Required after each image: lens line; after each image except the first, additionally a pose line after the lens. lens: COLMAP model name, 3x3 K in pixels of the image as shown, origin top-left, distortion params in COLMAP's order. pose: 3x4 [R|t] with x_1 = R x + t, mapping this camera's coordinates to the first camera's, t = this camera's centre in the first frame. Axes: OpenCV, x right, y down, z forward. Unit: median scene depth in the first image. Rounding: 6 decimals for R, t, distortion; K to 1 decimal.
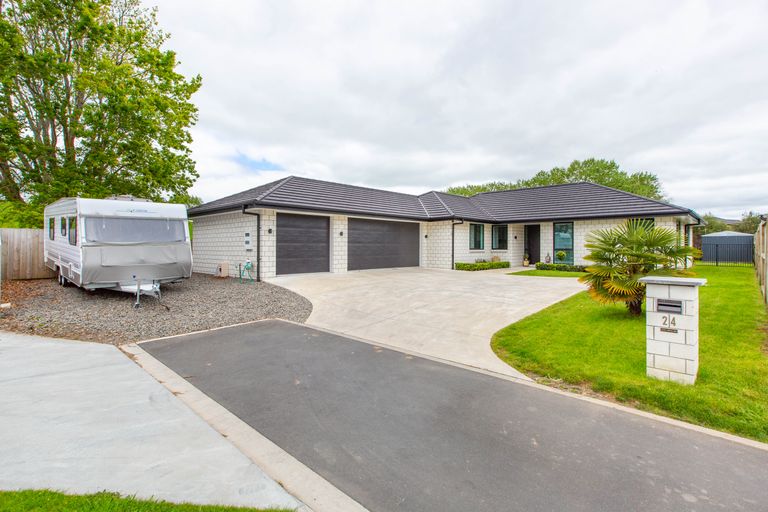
lens RADIAL K [[375.7, 0, 381.1], [0, 375.7, 240.4], [0, 0, 1]] dist [-0.000135, 0.000893]
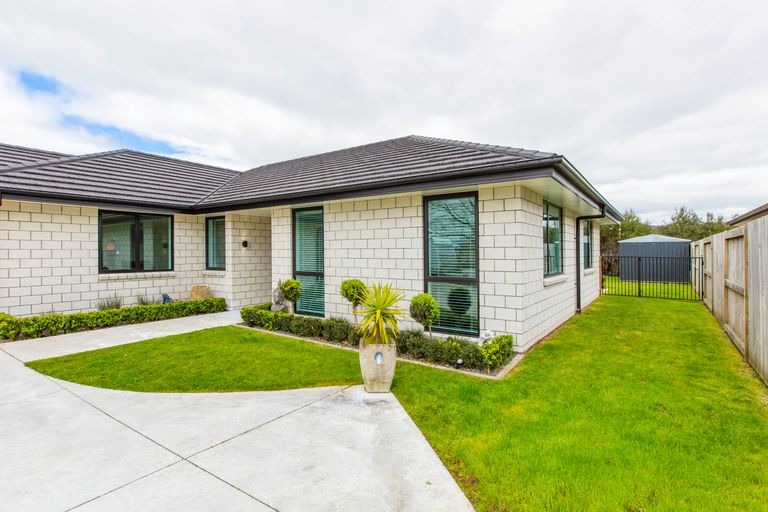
lens RADIAL K [[387.0, 0, 380.3], [0, 387.0, 244.0], [0, 0, 1]] dist [0.020149, 0.000056]
pose [[0.989657, 0.001326, 0.143449, 0.618959], [-0.000686, 0.999990, -0.004513, -0.008035], [-0.143454, 0.004368, 0.989647, 0.693496]]
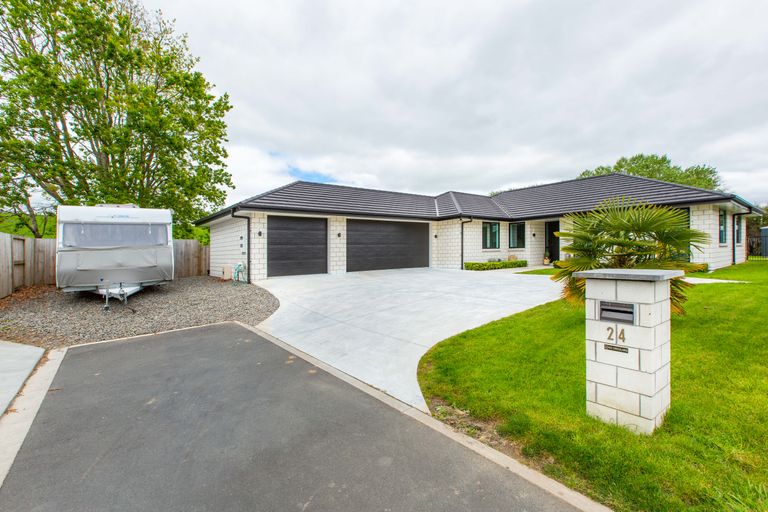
lens RADIAL K [[346.8, 0, 383.5], [0, 346.8, 251.2], [0, 0, 1]] dist [0.001993, -0.000029]
pose [[0.990253, -0.023377, -0.137301, 0.136360], [0.025595, 0.999568, 0.014415, 0.014964], [0.136905, -0.017789, 0.990424, 0.103944]]
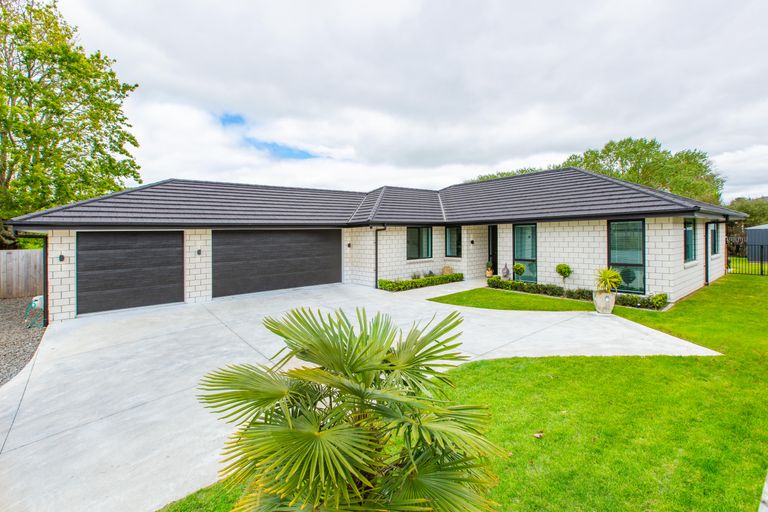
lens RADIAL K [[348.0, 0, 380.5], [0, 348.0, 238.6], [0, 0, 1]] dist [0.000035, 0.000053]
pose [[0.991161, -0.021771, -0.130867, 0.359139], [0.025737, 0.999257, 0.028686, -0.056408], [0.130145, -0.031800, 0.990985, 0.340187]]
